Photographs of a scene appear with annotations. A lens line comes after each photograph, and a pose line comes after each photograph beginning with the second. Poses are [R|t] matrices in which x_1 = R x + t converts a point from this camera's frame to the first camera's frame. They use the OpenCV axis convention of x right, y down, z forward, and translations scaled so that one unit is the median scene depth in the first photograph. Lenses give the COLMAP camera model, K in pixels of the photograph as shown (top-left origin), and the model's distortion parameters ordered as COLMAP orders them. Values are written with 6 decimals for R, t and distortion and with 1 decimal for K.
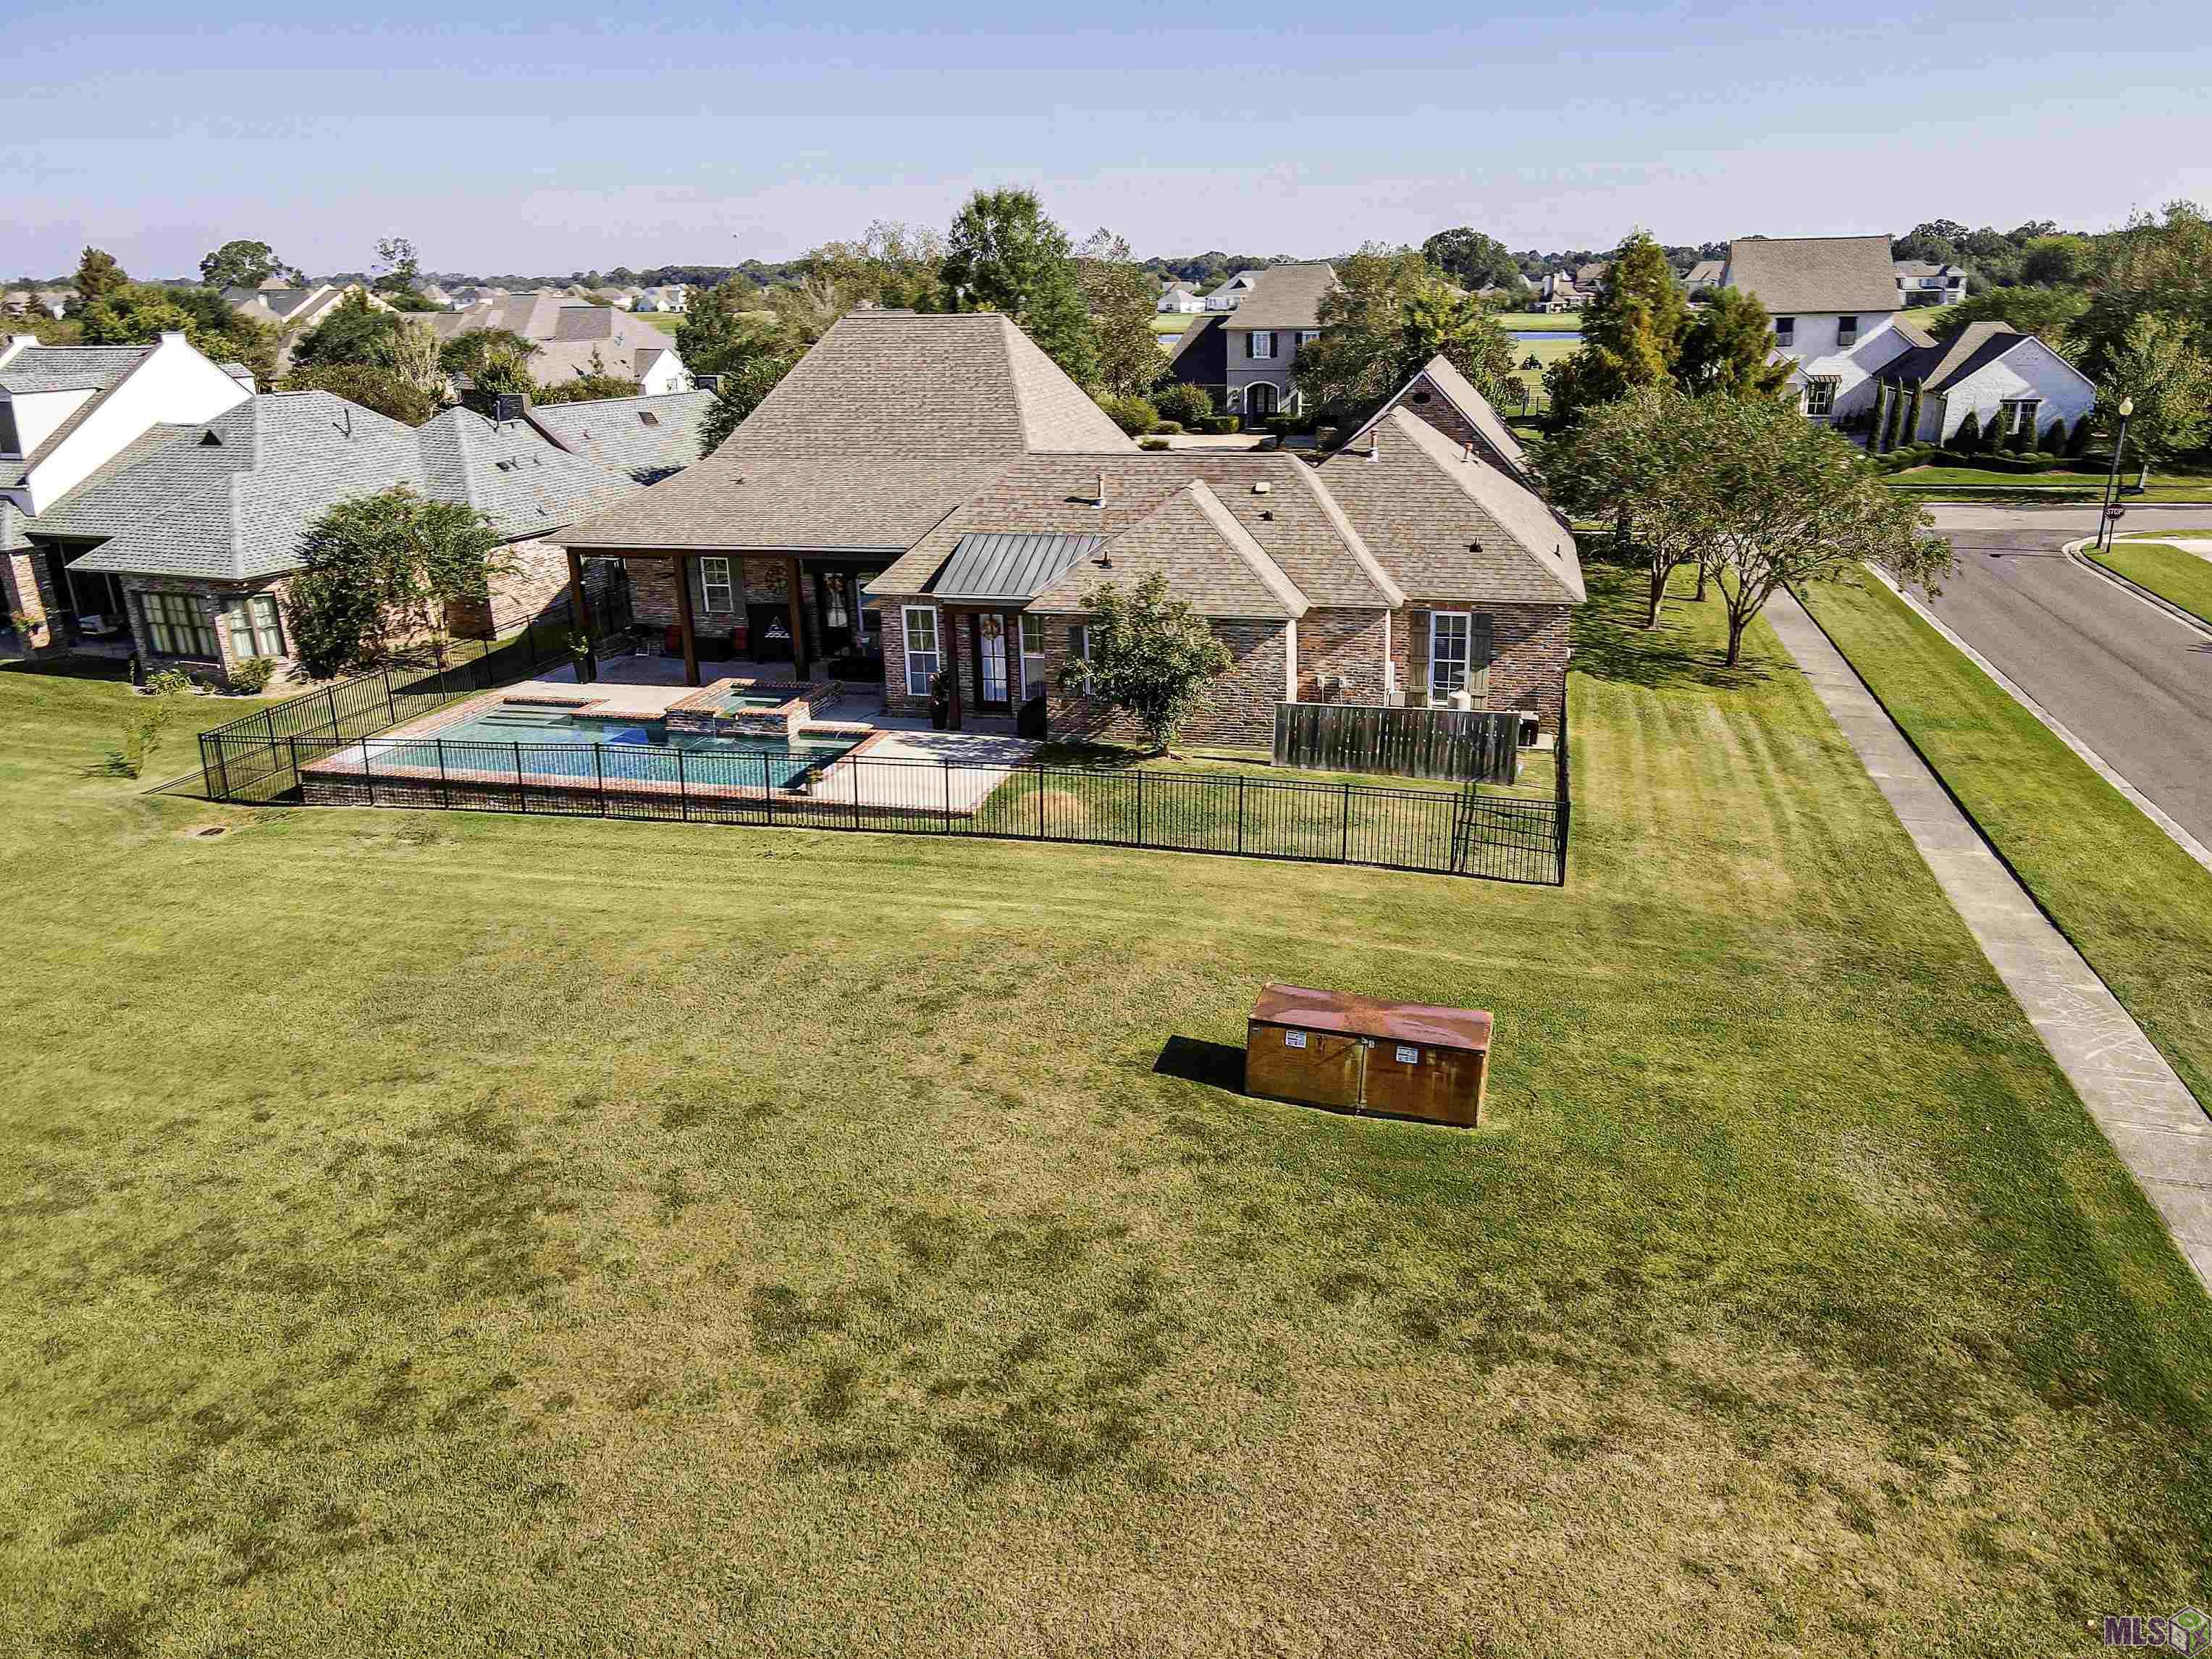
lens RADIAL K [[1628.6, 0, 1106.0], [0, 1628.6, 829.5], [0, 0, 1]] dist [-0.011482, 0.042696]
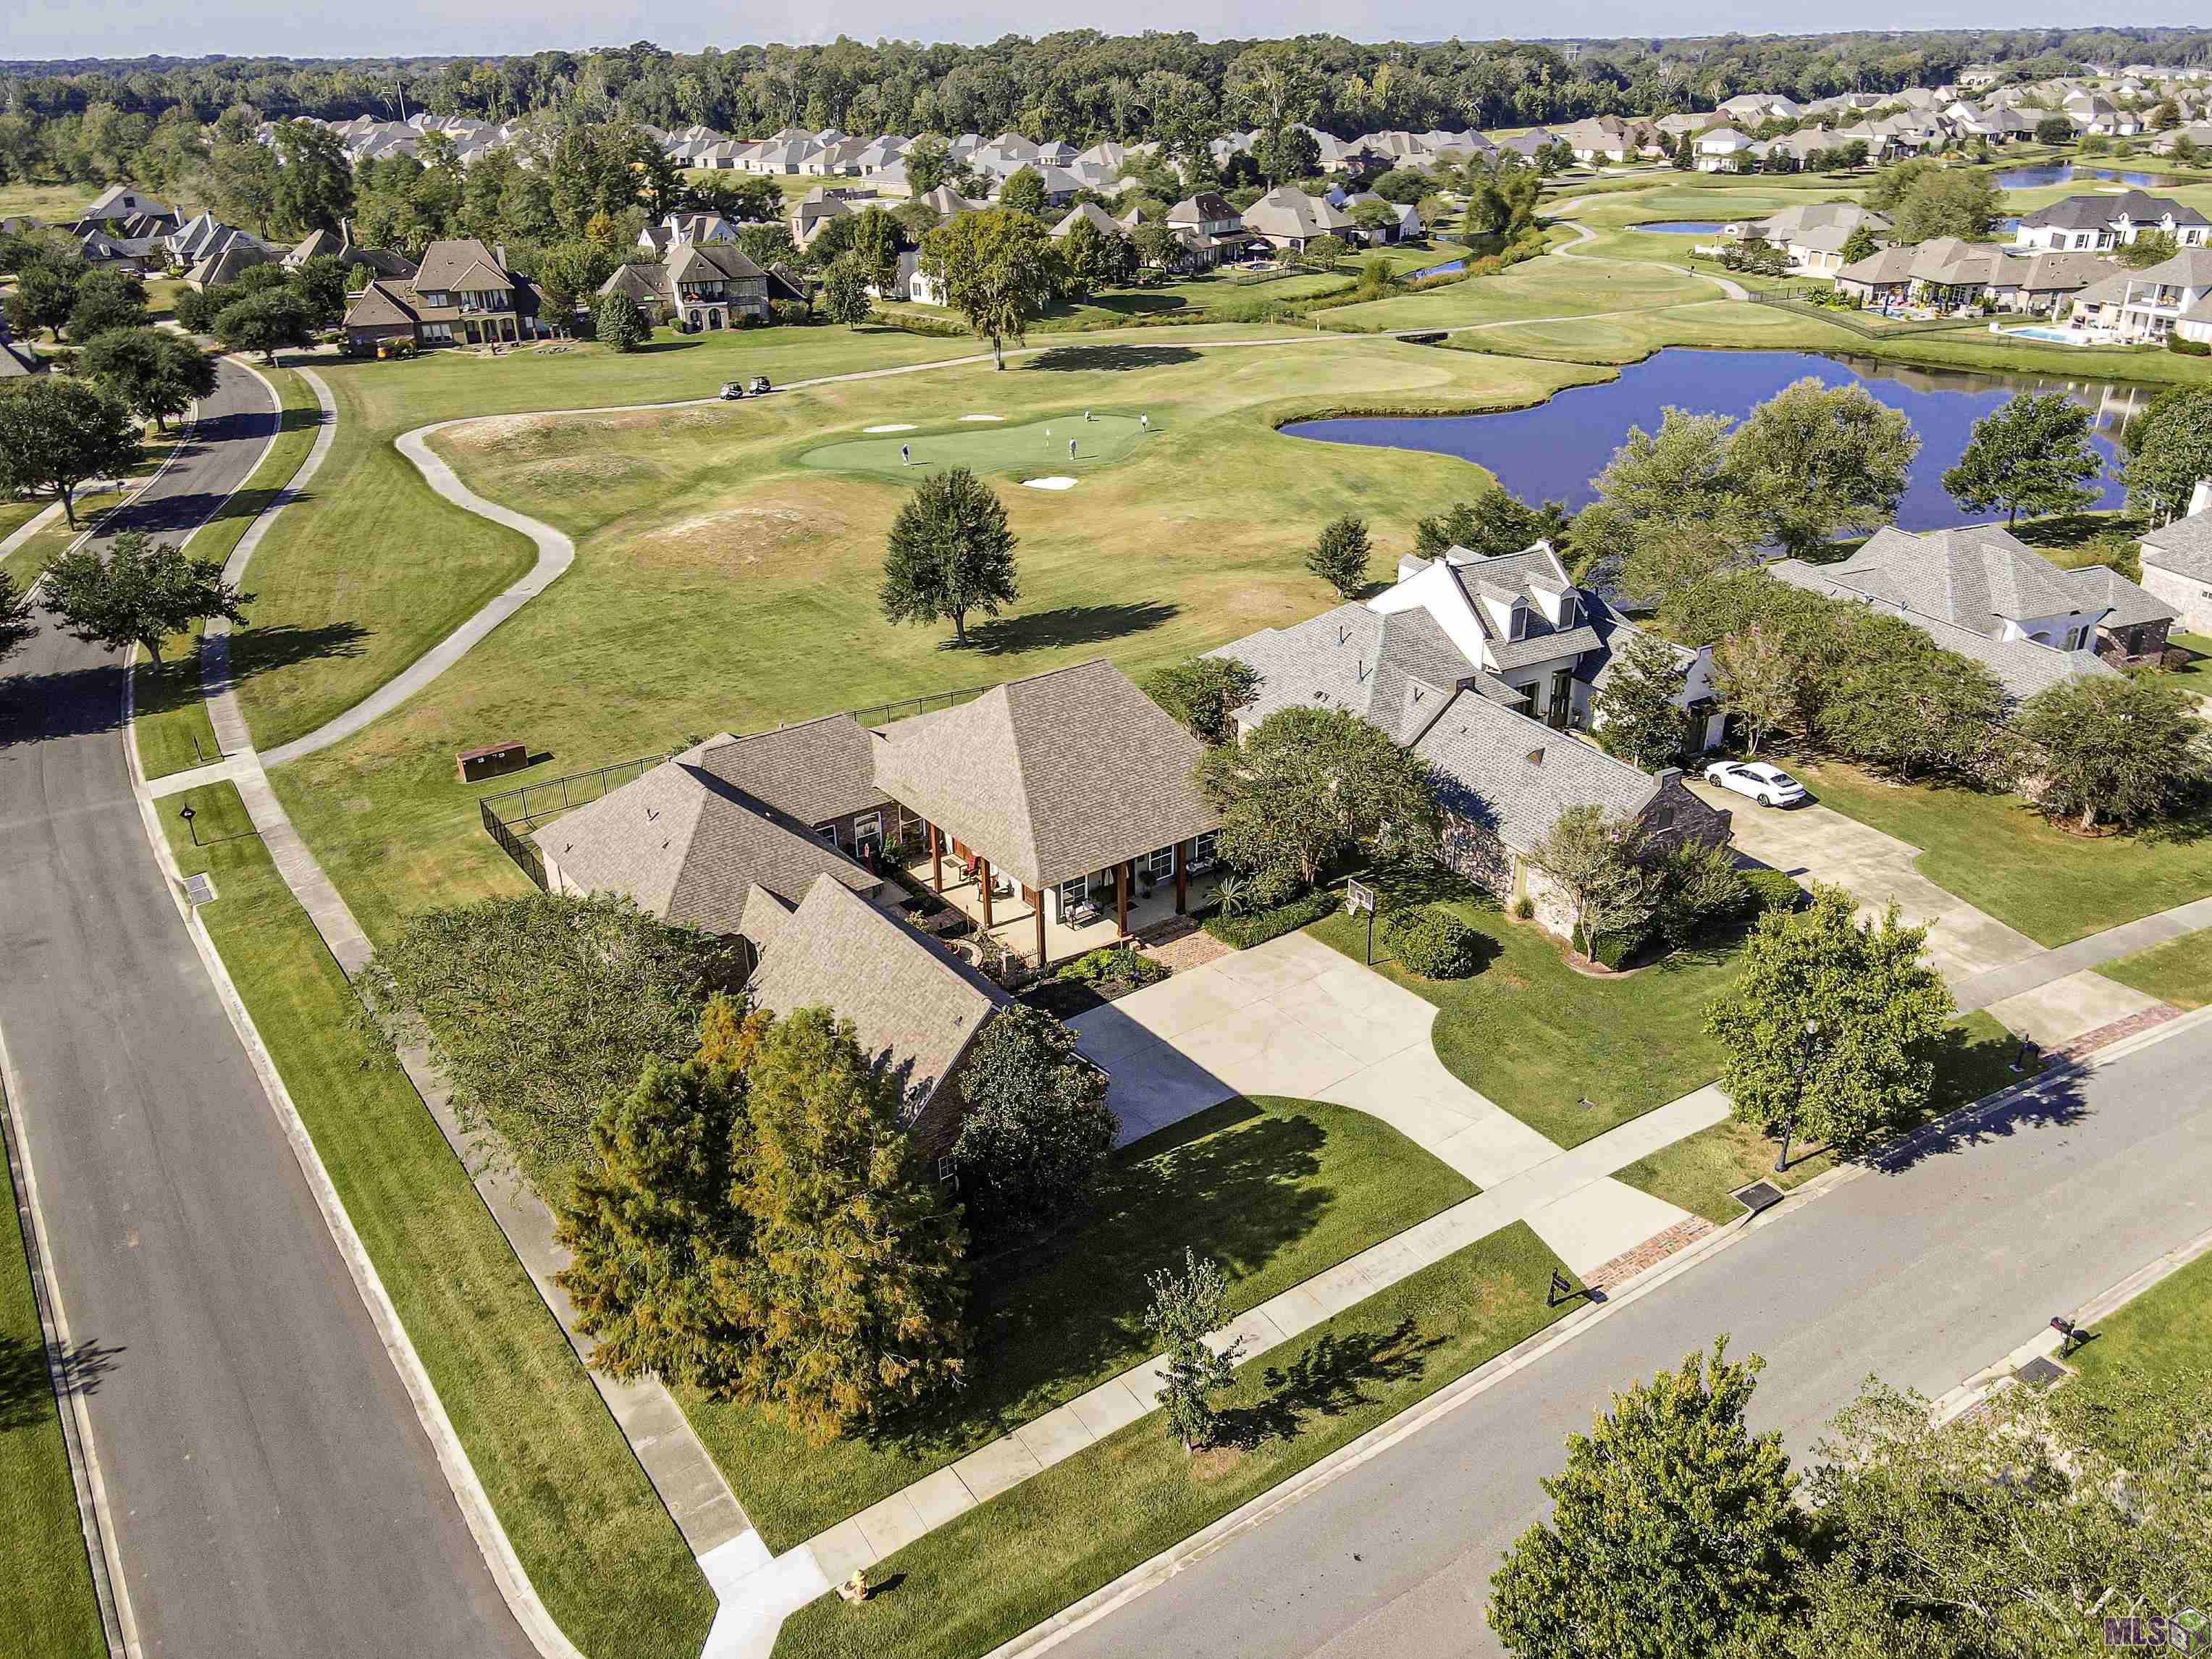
lens RADIAL K [[1623.9, 0, 1103.0], [0, 1623.9, 826.1], [0, 0, 1]] dist [0.007968, 0.002506]
pose [[-0.646630, 0.354117, -0.675627, 0.905271], [-0.215158, 0.765080, 0.606926, -1.145131], [0.731831, 0.537823, -0.418533, 1.807518]]
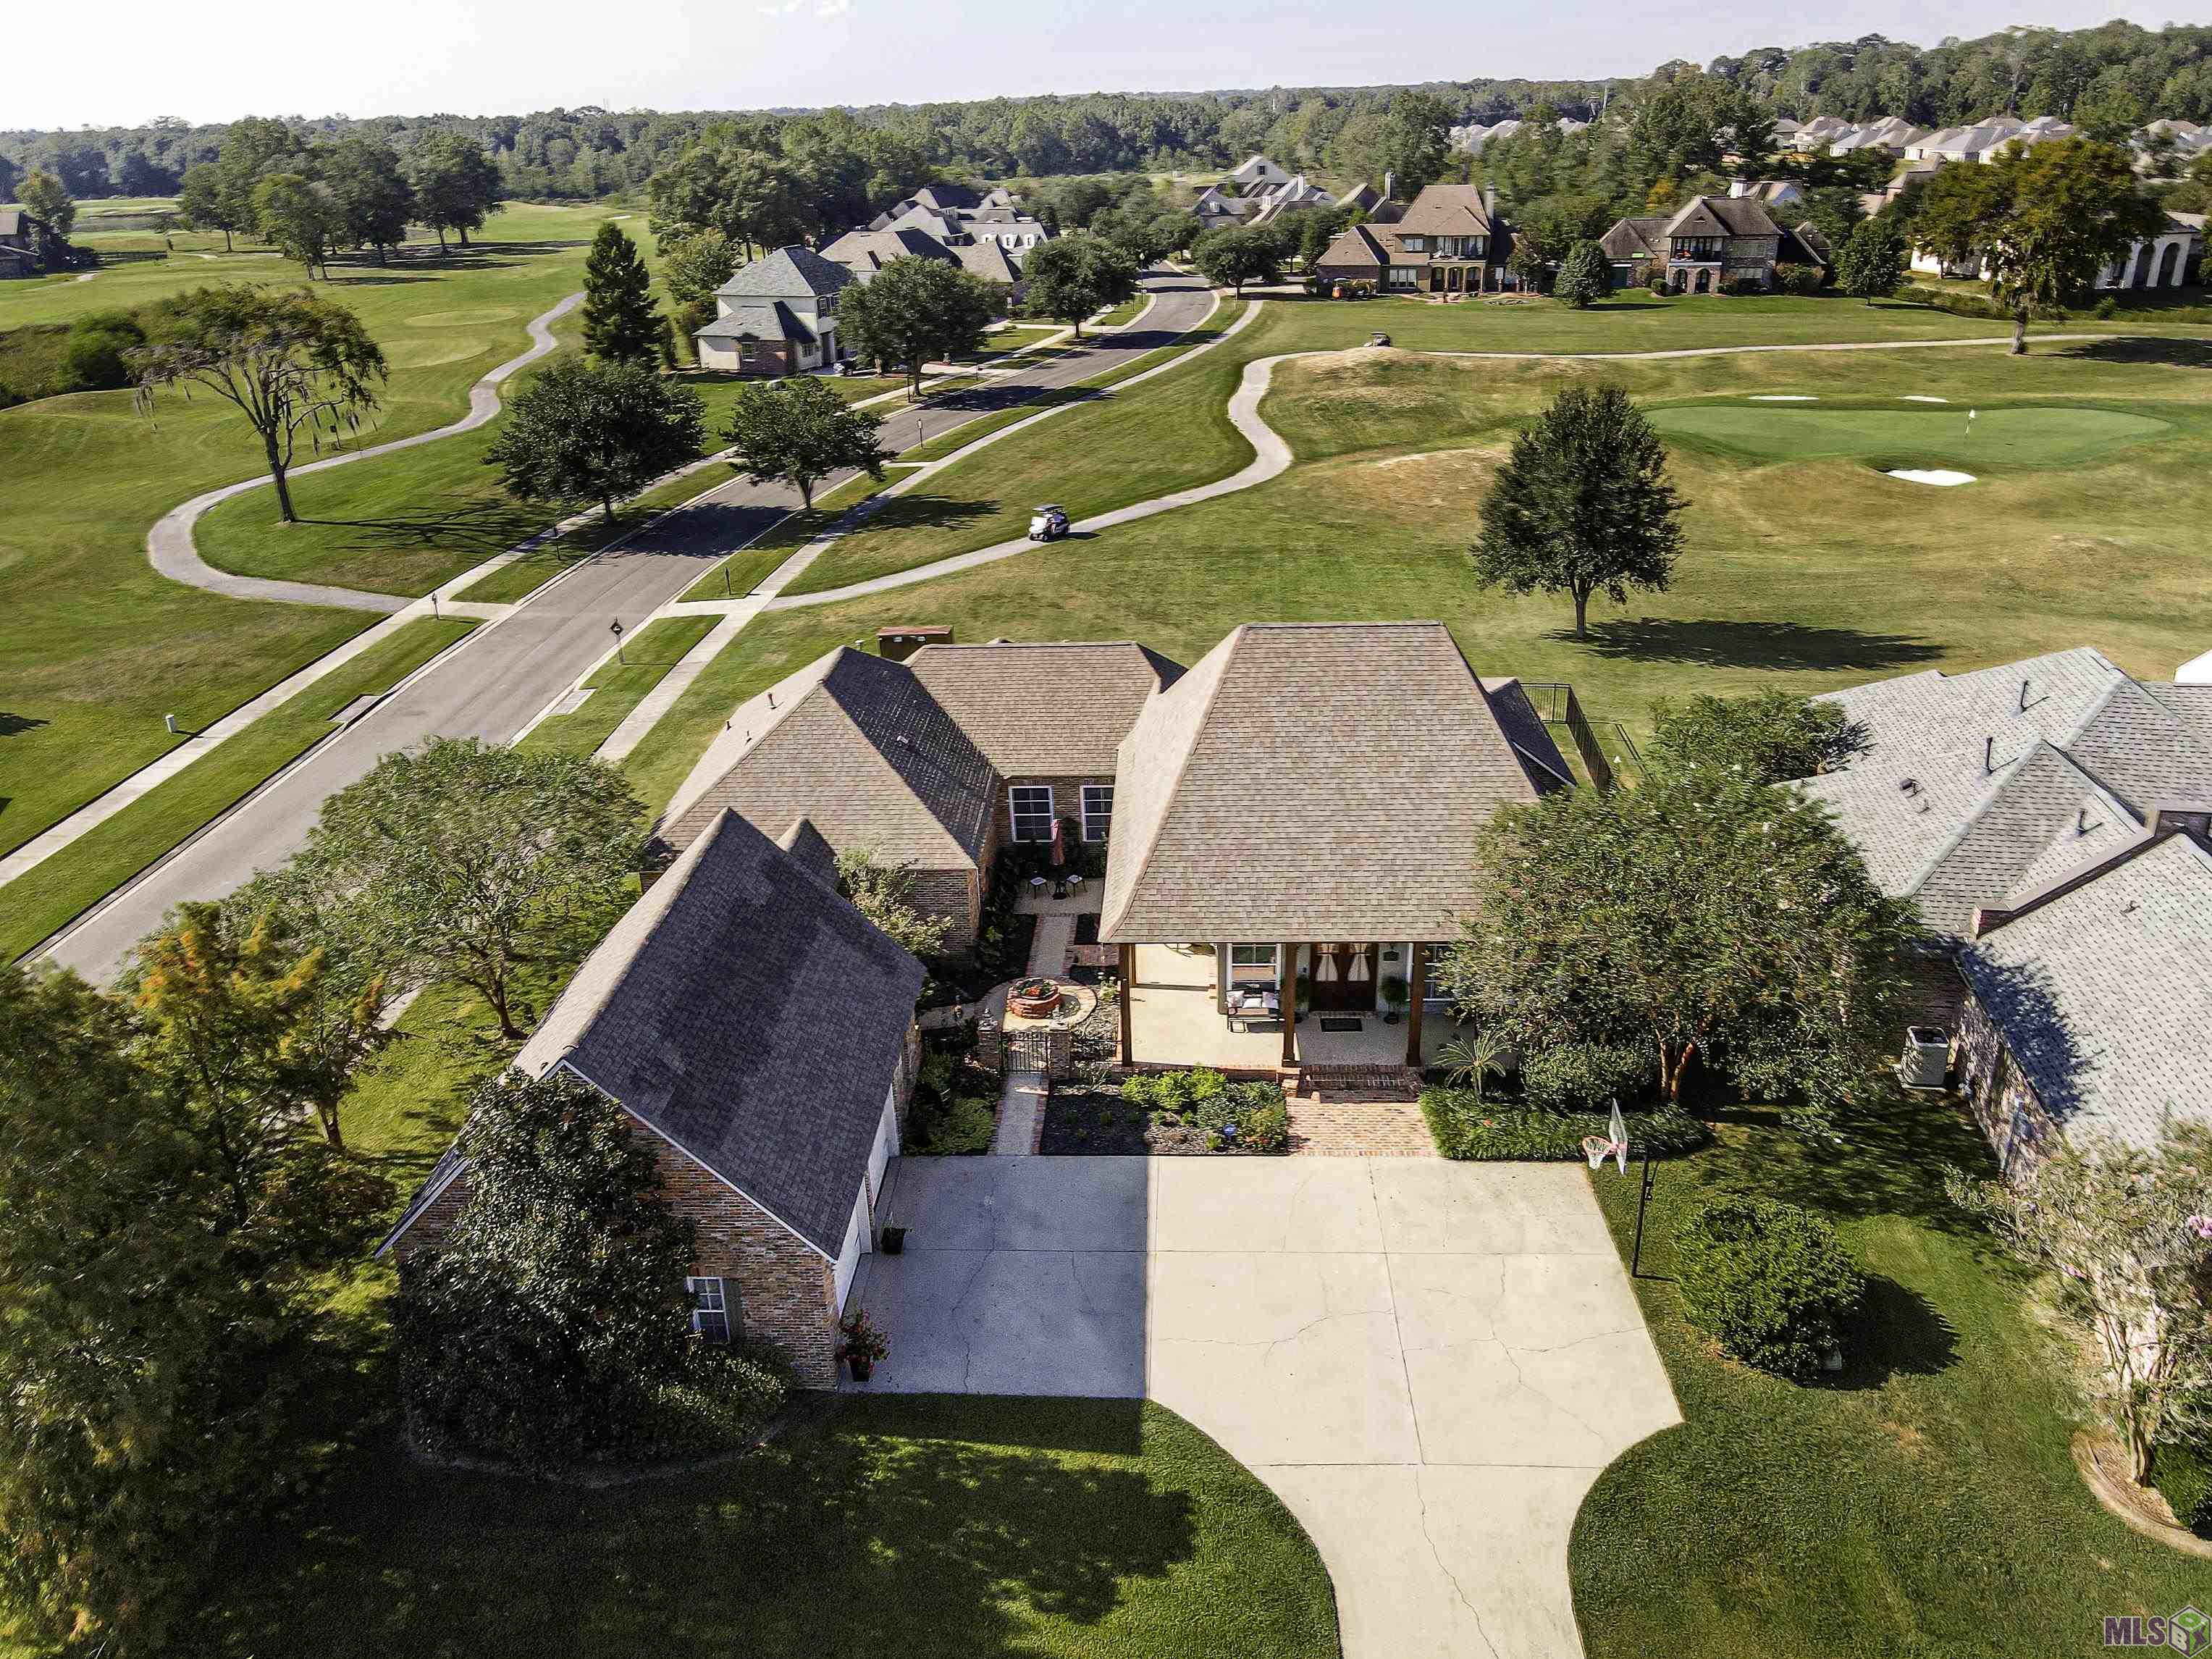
lens RADIAL K [[1619.0, 0, 1081.8], [0, 1619.0, 821.2], [0, 0, 1]] dist [-0.002298, -0.000068]
pose [[-0.983552, 0.117898, -0.136840, 0.158948], [-0.004385, 0.741789, 0.670619, -0.872442], [0.180571, 0.660188, -0.729071, 1.793822]]
